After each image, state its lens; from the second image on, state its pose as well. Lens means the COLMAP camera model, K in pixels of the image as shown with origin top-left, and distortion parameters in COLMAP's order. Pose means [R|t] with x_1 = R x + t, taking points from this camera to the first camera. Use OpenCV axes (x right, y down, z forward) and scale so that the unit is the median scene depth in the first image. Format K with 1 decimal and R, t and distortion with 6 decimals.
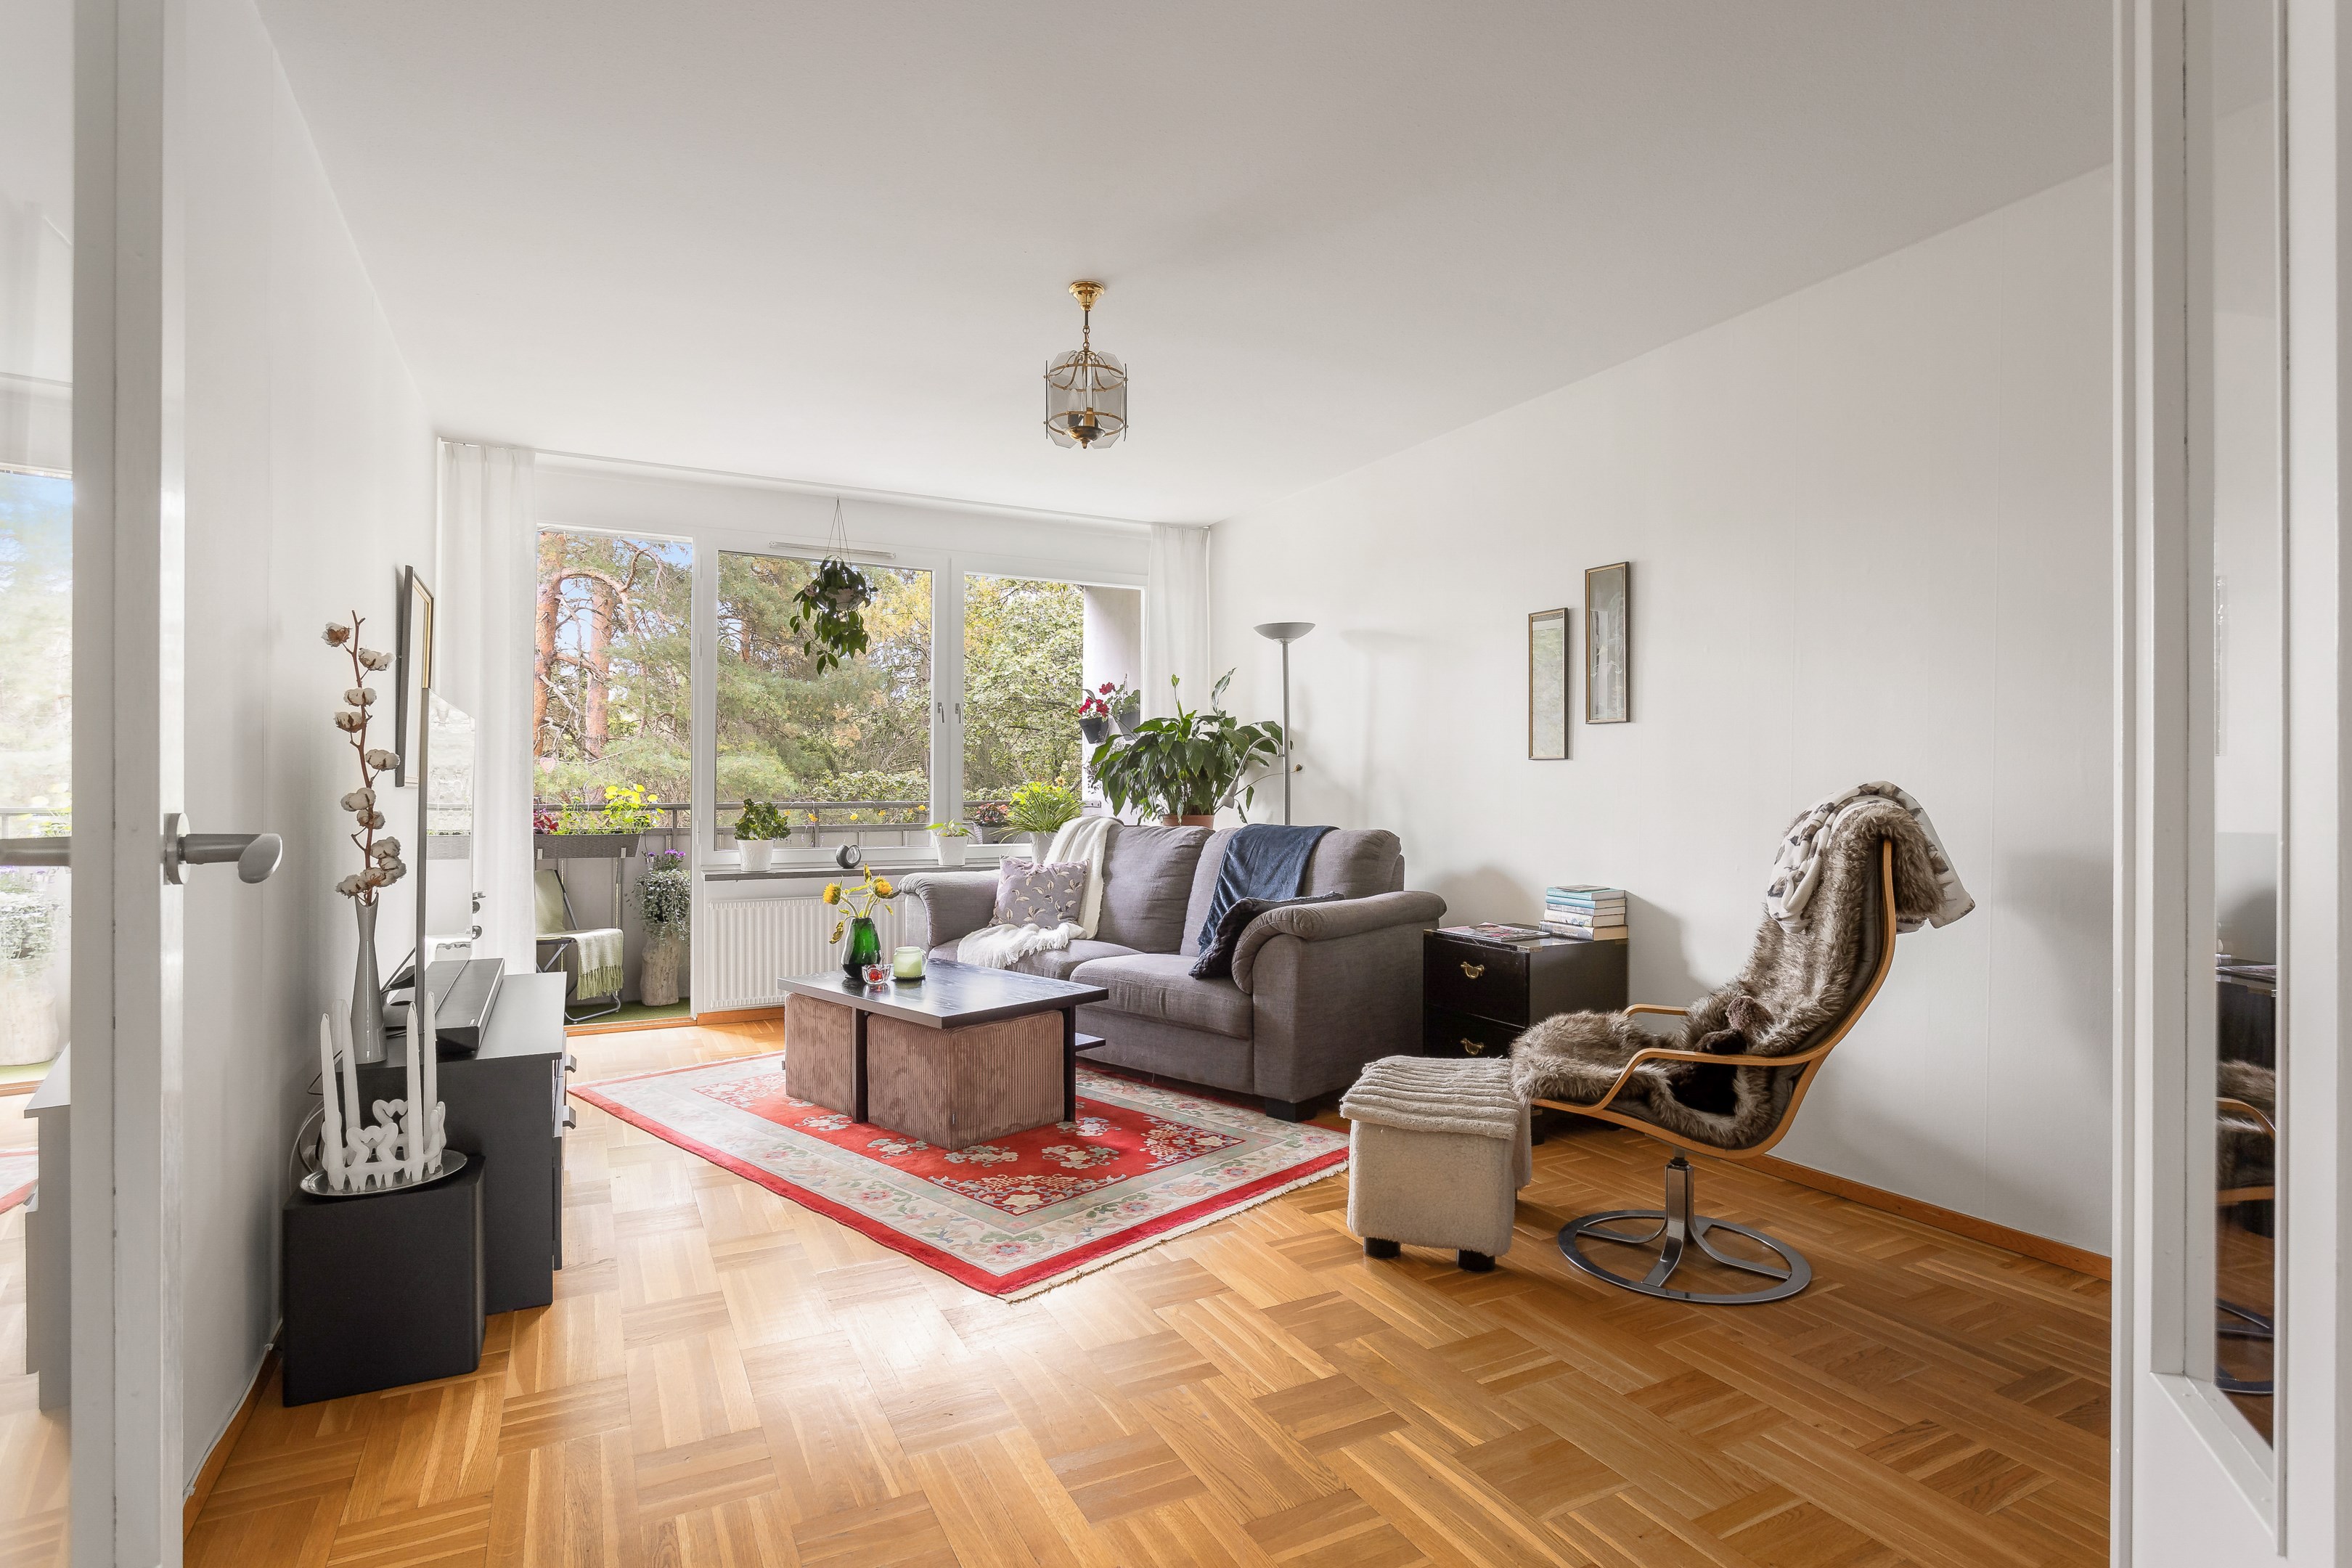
lens RADIAL K [[1196.3, 0, 1174.2], [0, 1196.3, 783.0], [0, 0, 1]] dist [-0.006533, 0.000101]
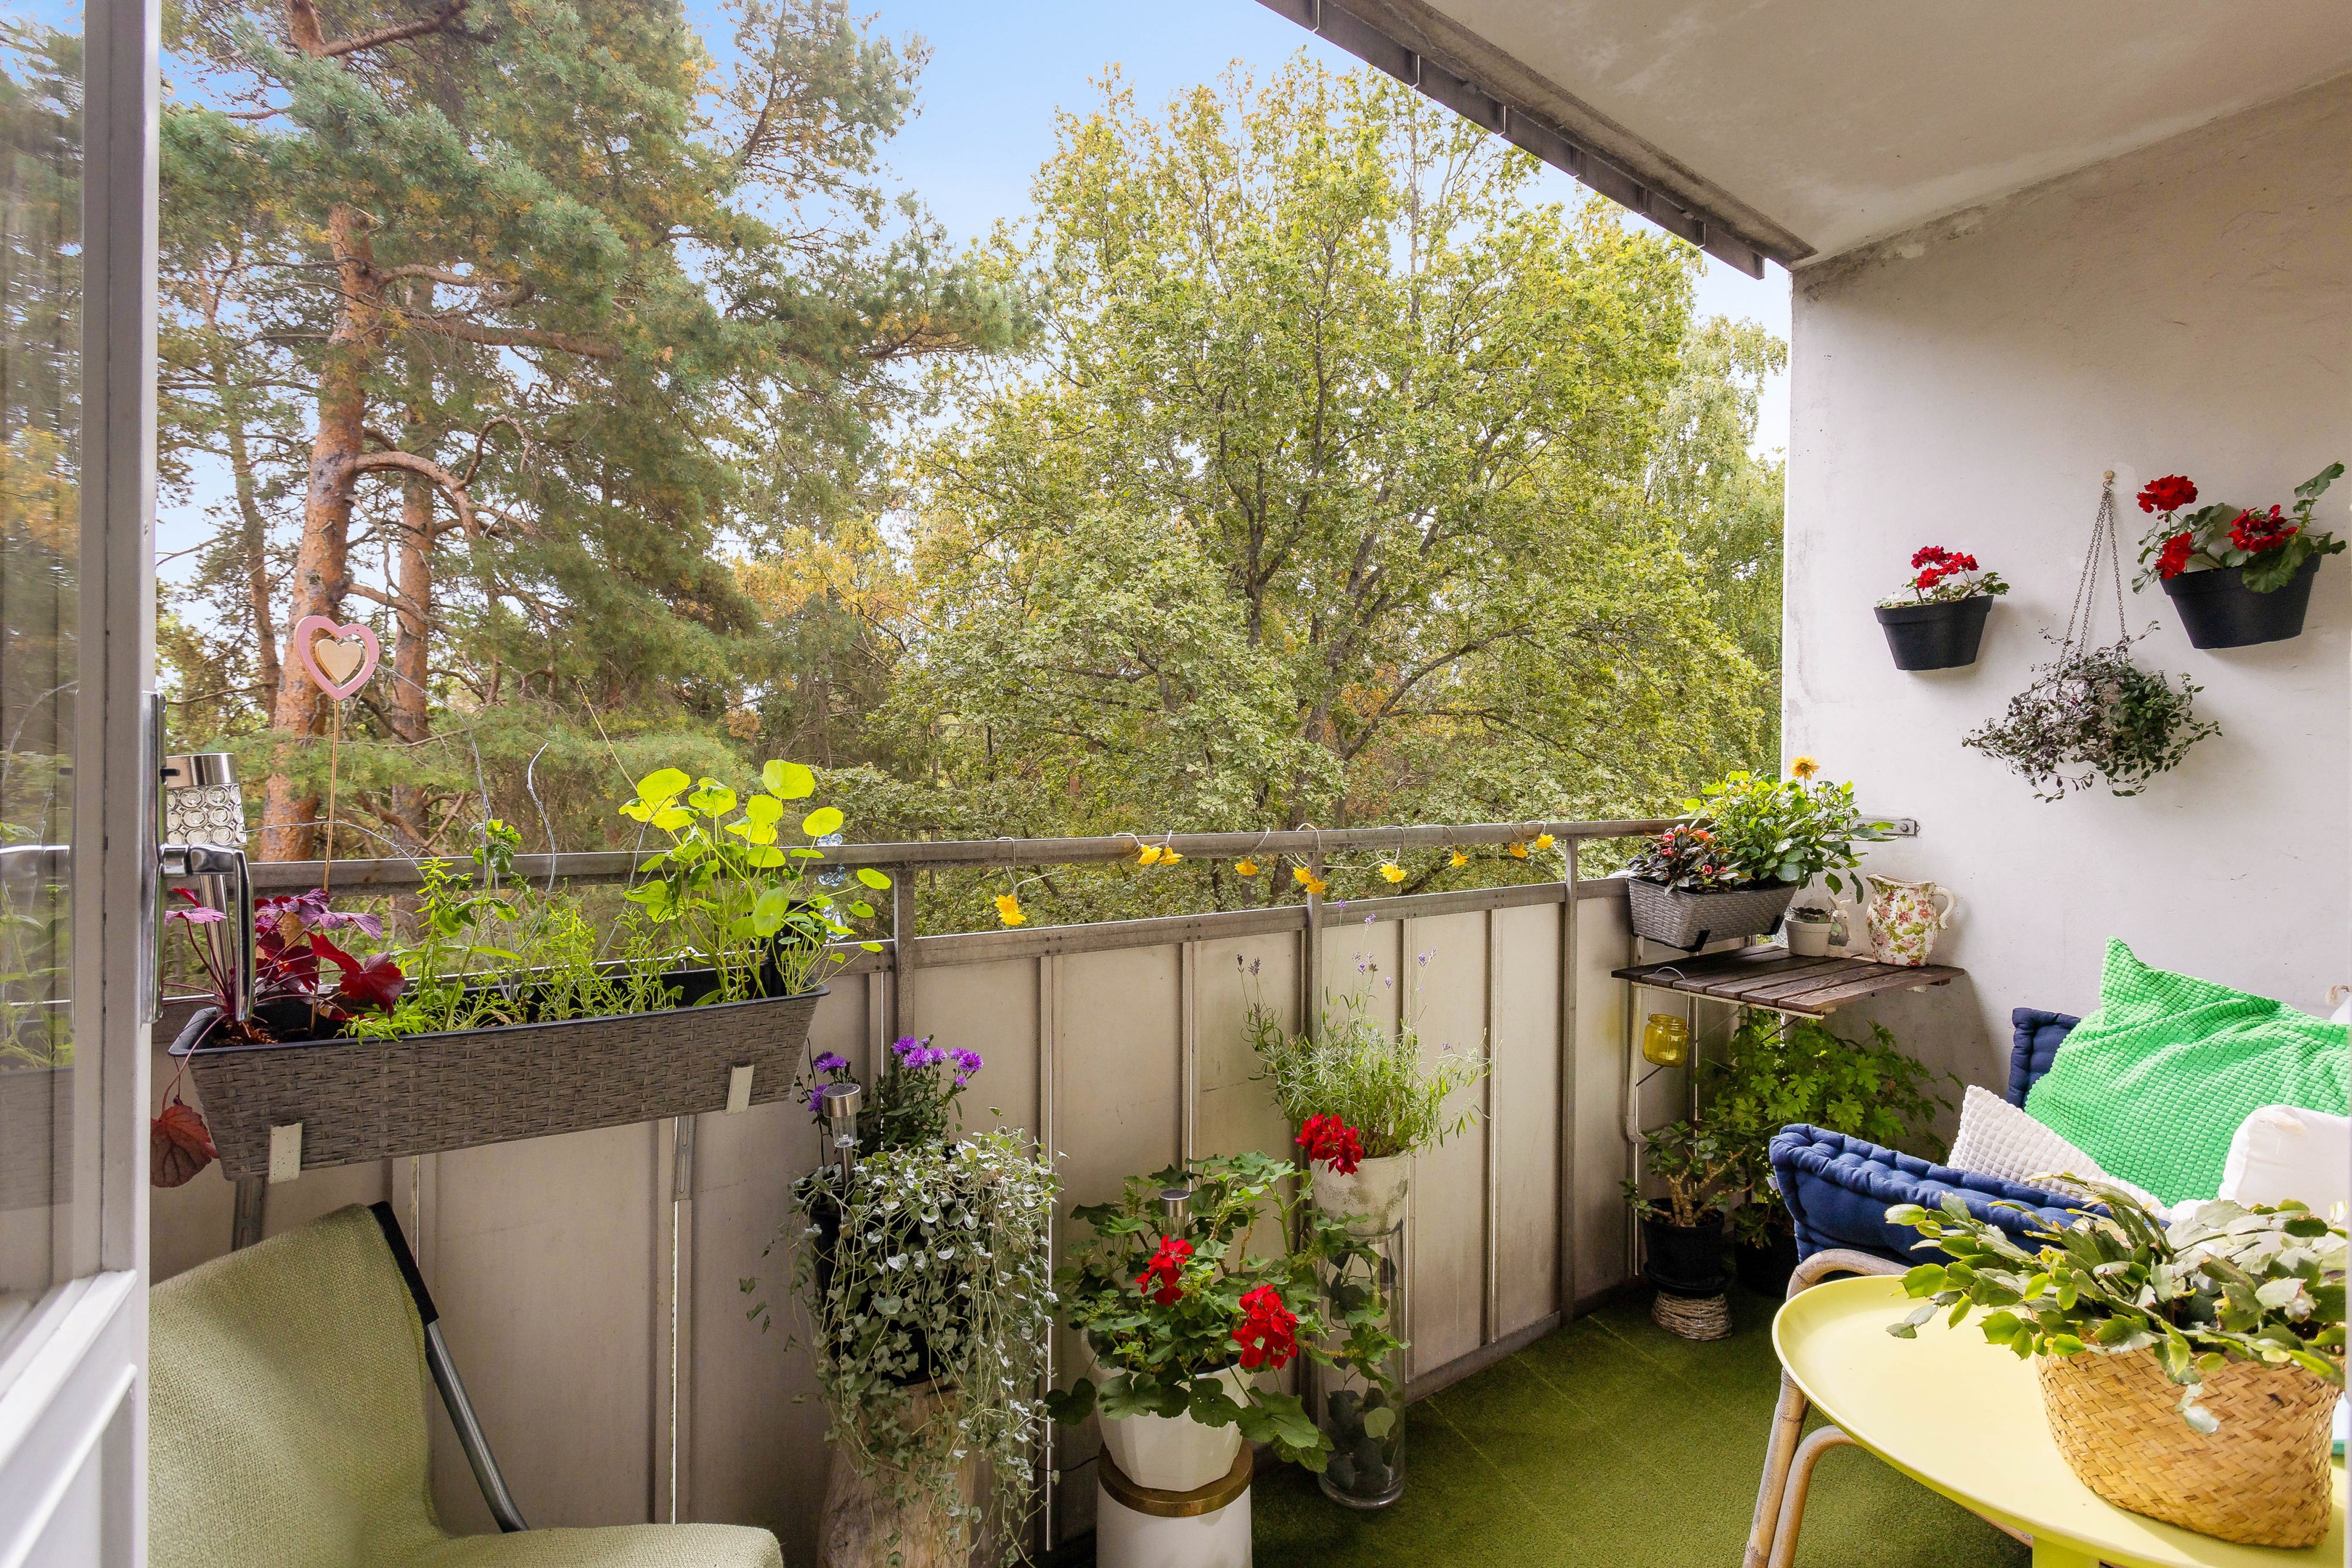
lens RADIAL K [[1106.4, 0, 1187.3], [0, 1106.4, 788.9], [0, 0, 1]] dist [-0.000718, -0.000856]
pose [[0.984895, 0.000680, 0.173150, -0.499385], [-0.001583, 0.999986, 0.005079, 0.005651], [-0.173144, -0.005276, 0.984882, 0.952628]]
